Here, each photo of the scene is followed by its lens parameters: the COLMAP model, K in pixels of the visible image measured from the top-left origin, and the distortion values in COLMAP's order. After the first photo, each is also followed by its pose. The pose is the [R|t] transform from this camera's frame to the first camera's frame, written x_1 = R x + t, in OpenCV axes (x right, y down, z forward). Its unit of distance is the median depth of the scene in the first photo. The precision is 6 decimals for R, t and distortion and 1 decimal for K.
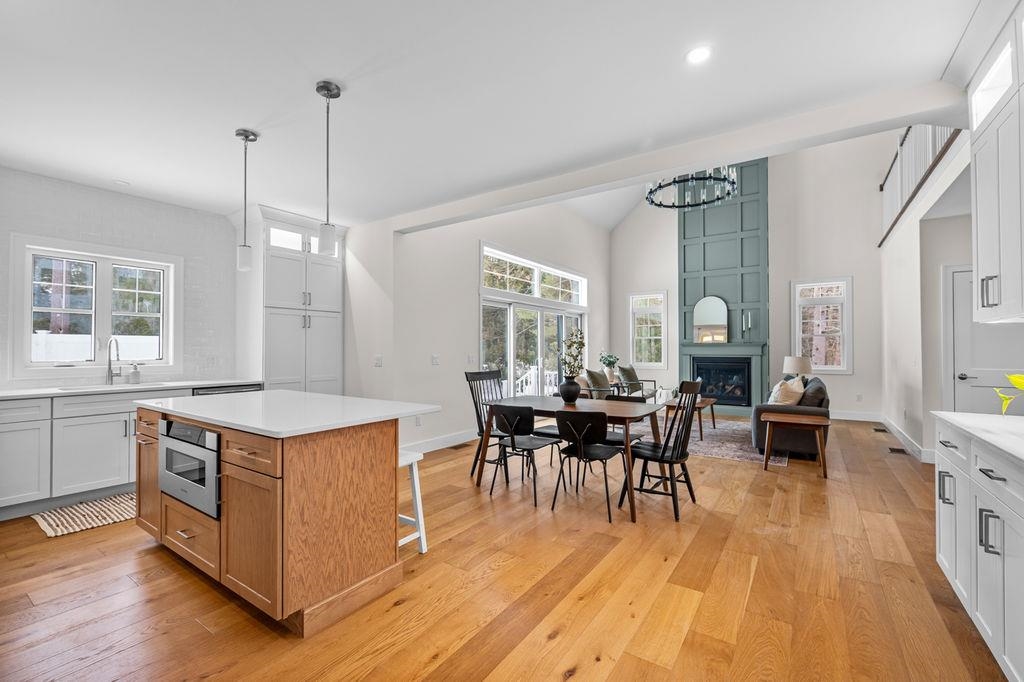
lens RADIAL K [[438.3, 0, 508.7], [0, 438.3, 344.4], [0, 0, 1]] dist [-0.000299, -0.000117]
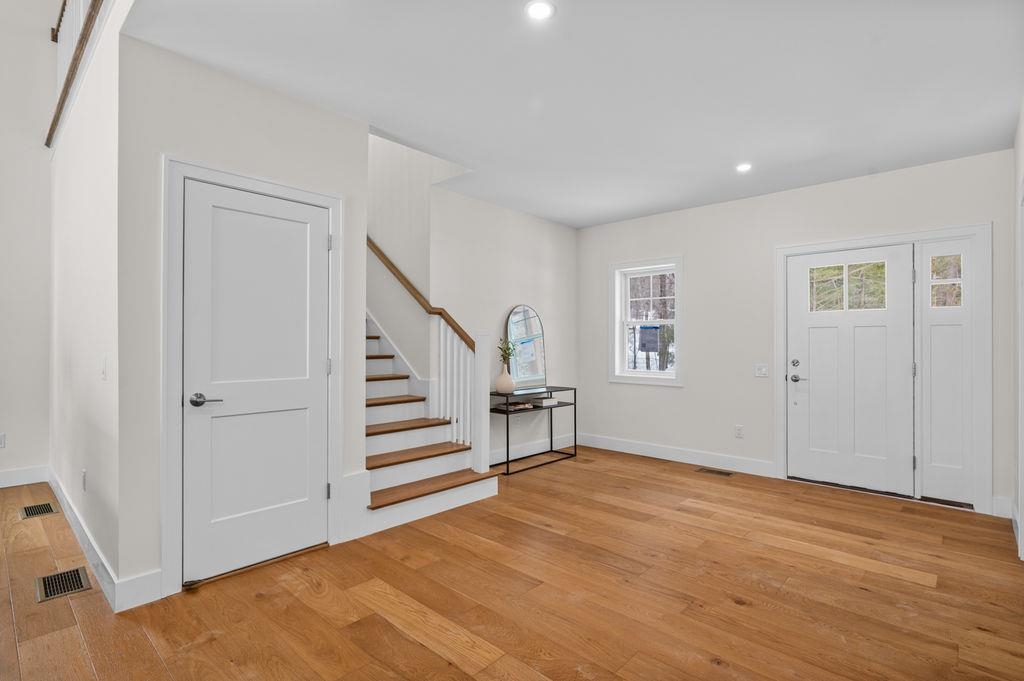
lens RADIAL K [[498.5, 0, 512.0], [0, 498.5, 340.5], [0, 0, 1]] dist [-0.003172, -0.000343]
pose [[0.145643, 0.005315, 0.989323, 0.385753], [-0.014222, 0.999893, -0.003278, 0.003520], [-0.989235, -0.013593, 0.145703, 0.410340]]
